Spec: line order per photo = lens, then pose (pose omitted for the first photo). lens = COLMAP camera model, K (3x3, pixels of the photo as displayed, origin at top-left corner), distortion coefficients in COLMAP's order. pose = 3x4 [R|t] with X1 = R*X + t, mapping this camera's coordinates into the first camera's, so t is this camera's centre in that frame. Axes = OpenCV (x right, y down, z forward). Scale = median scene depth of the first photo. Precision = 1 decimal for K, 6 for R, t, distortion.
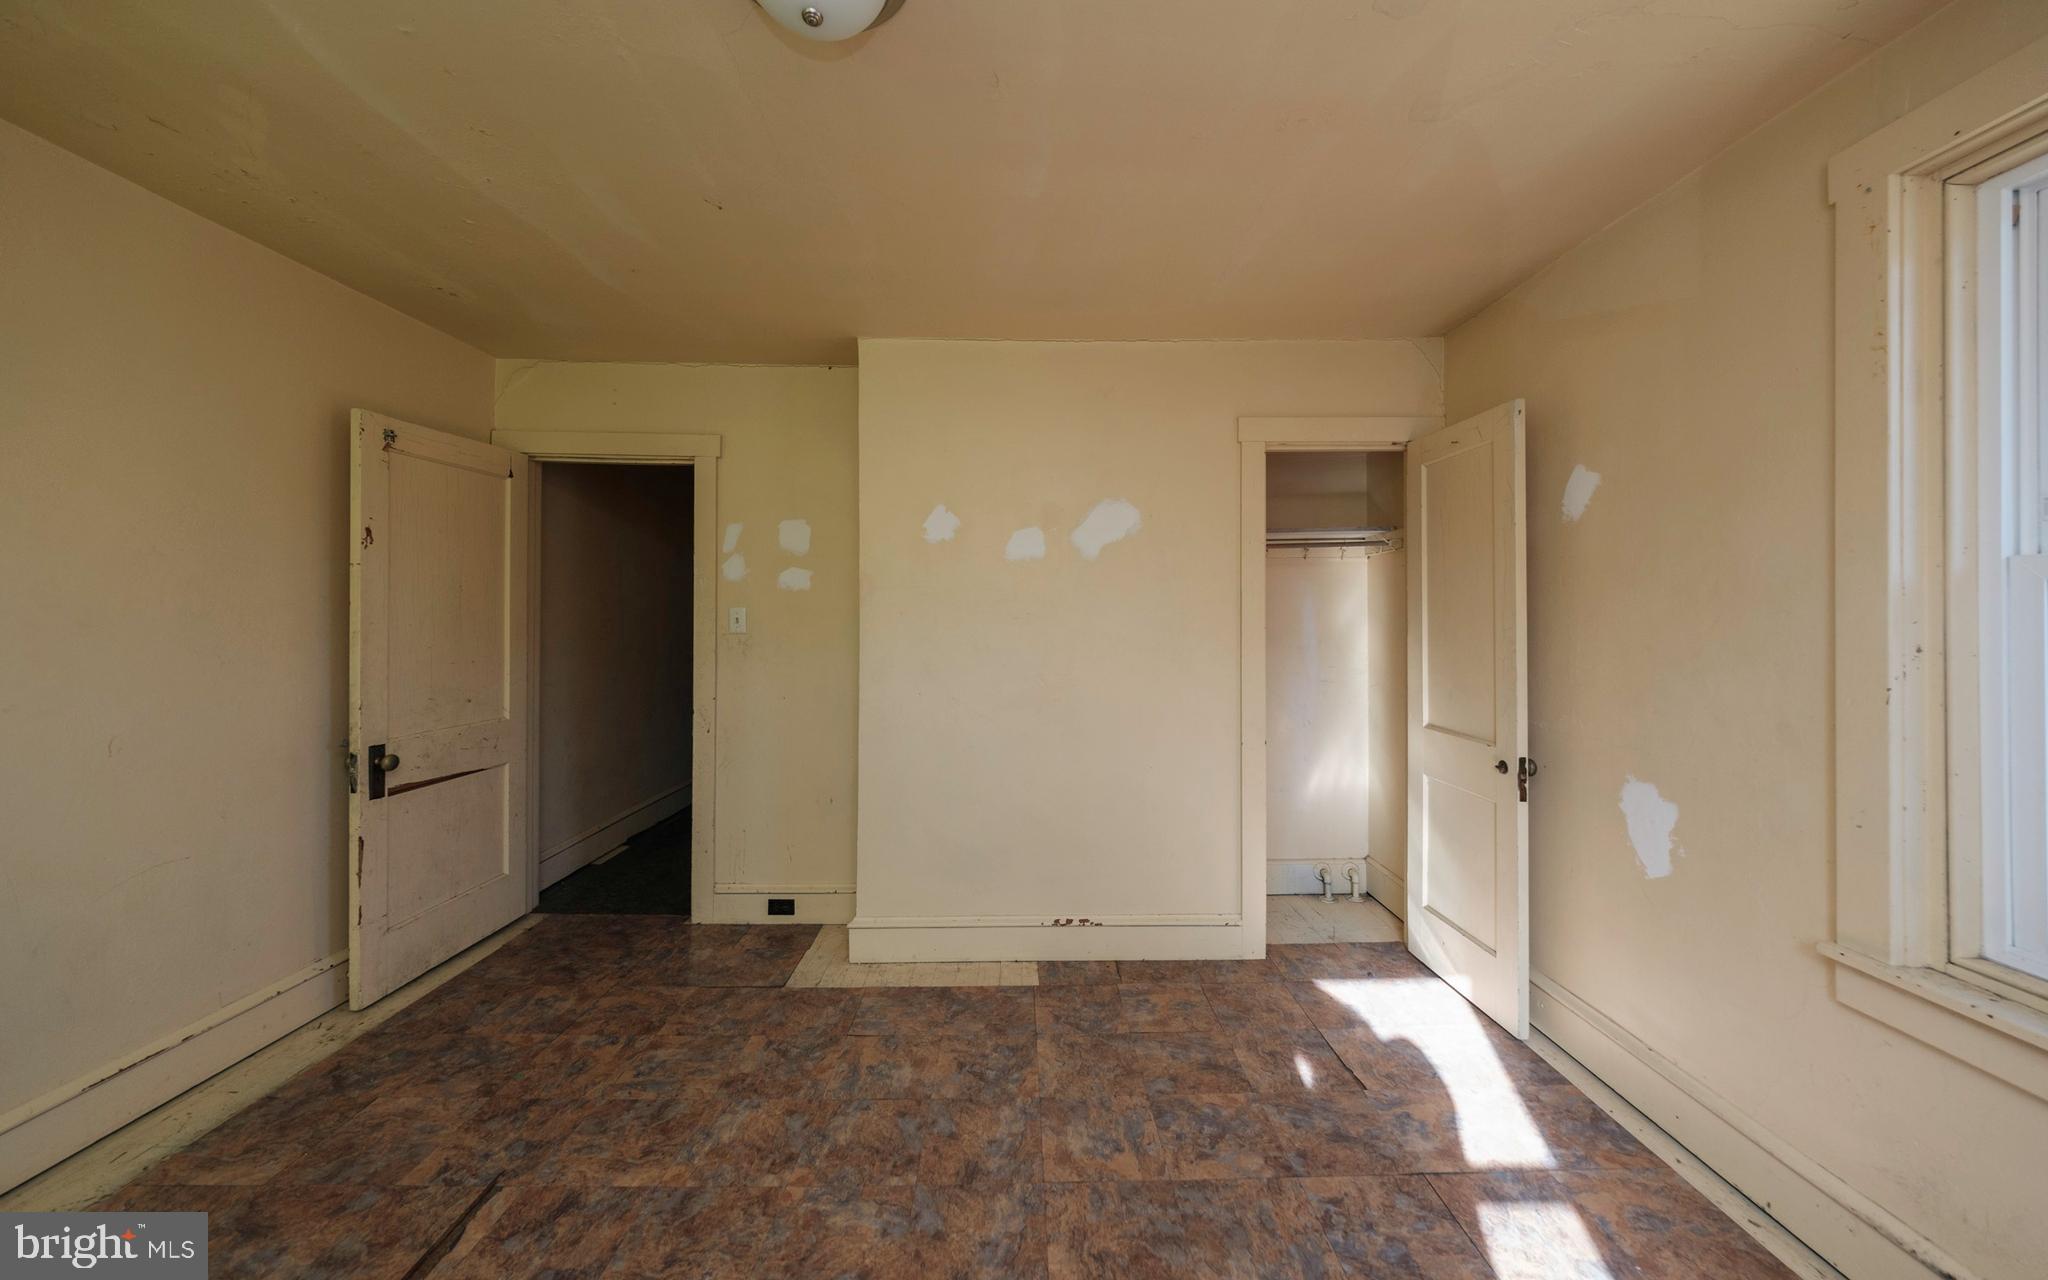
lens RADIAL K [[720.7, 0, 1031.4], [0, 720.7, 615.2], [0, 0, 1]] dist [-0.000137, -0.000020]
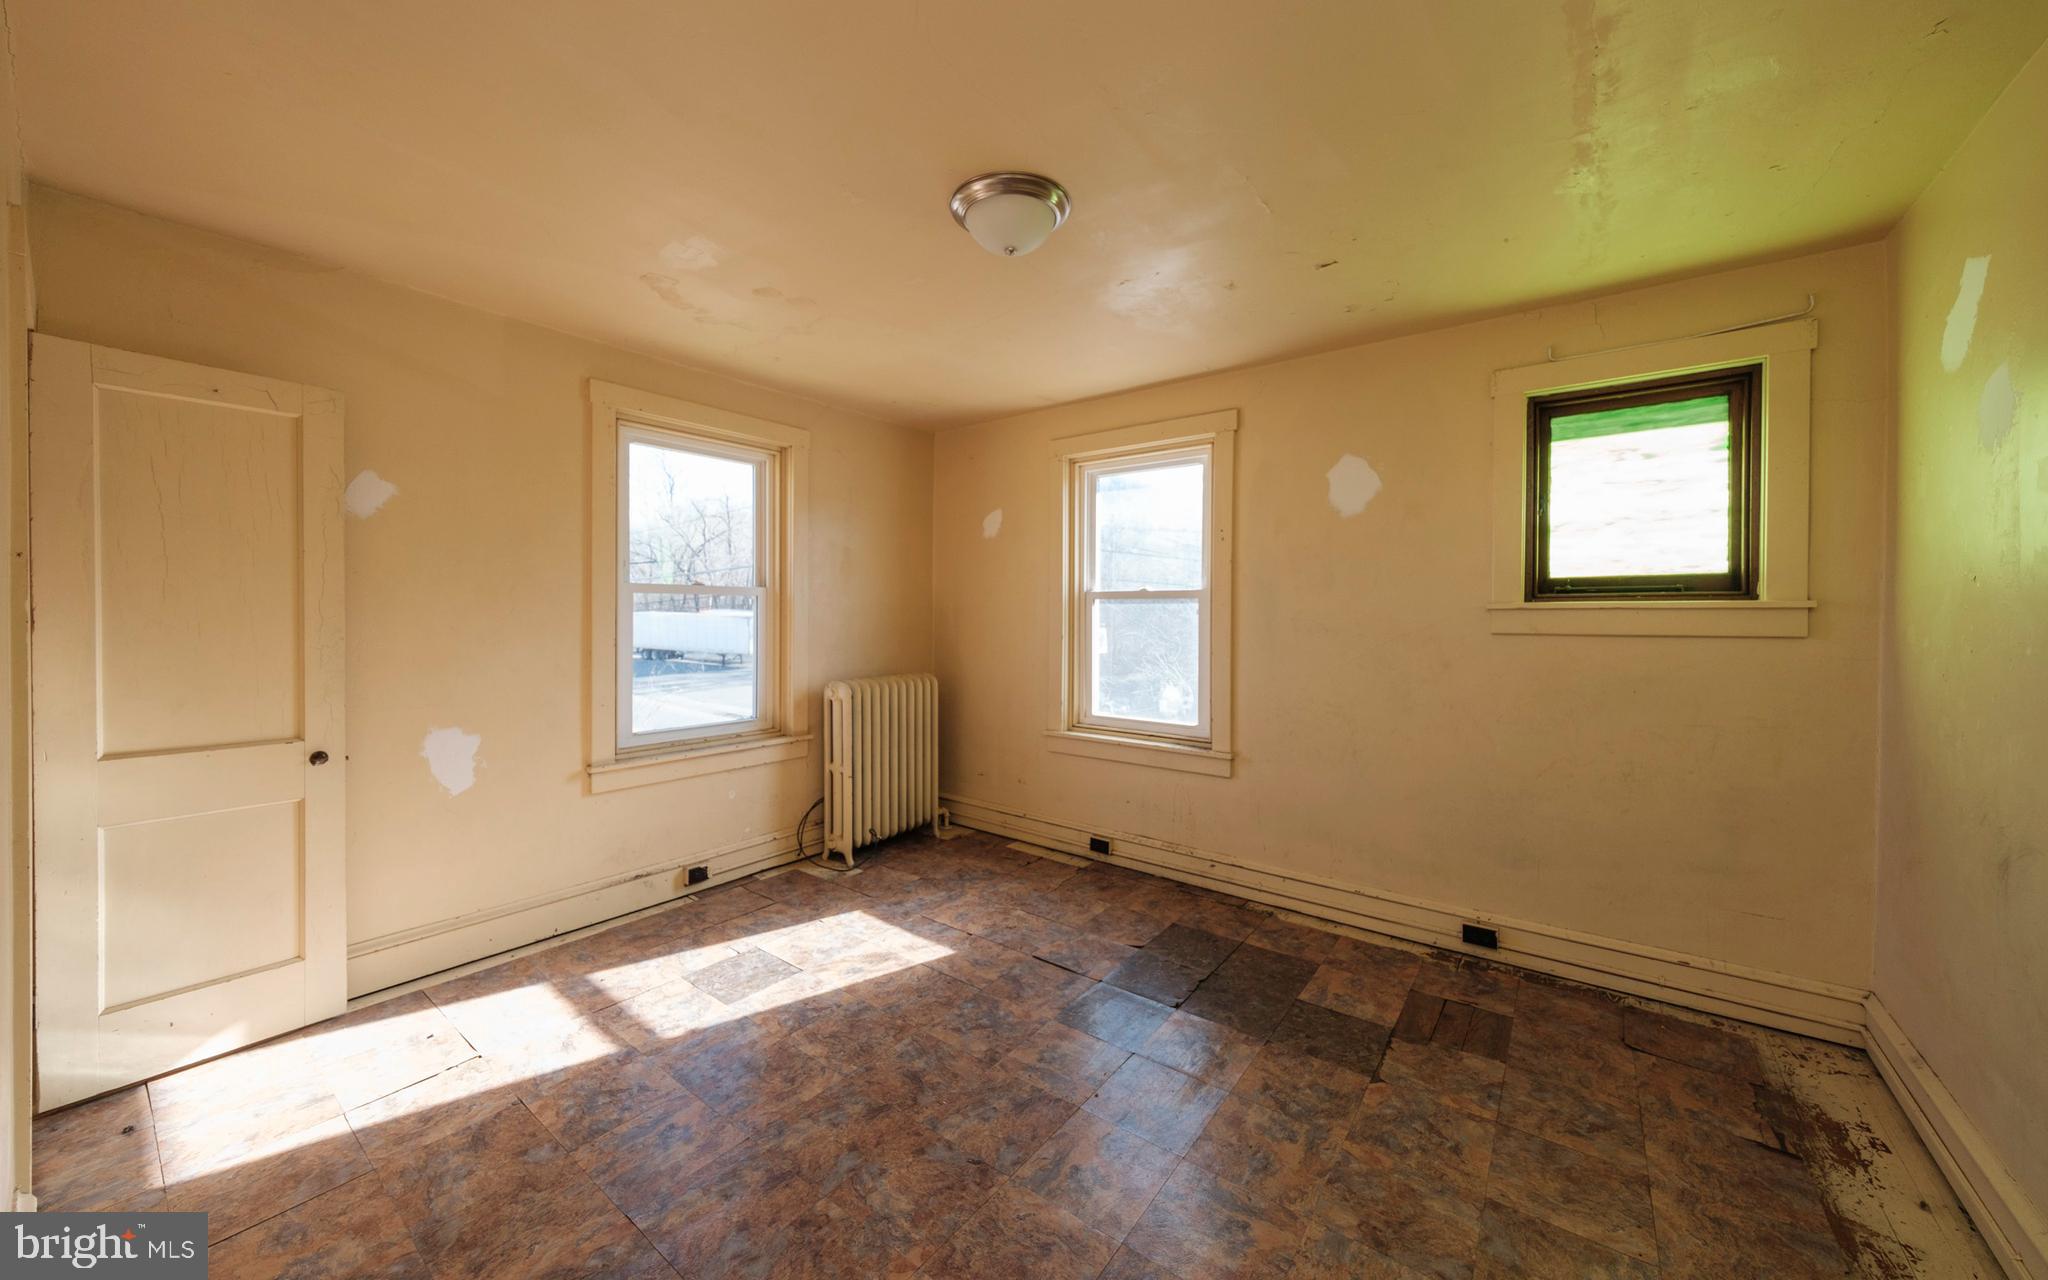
lens RADIAL K [[720.7, 0, 1031.4], [0, 720.7, 615.2], [0, 0, 1]] dist [-0.000137, -0.000020]
pose [[-0.791736, -0.011826, 0.610749, -0.887045], [-0.011796, 0.999922, 0.004071, 0.000919], [-0.610750, -0.003981, -0.791813, 1.474059]]
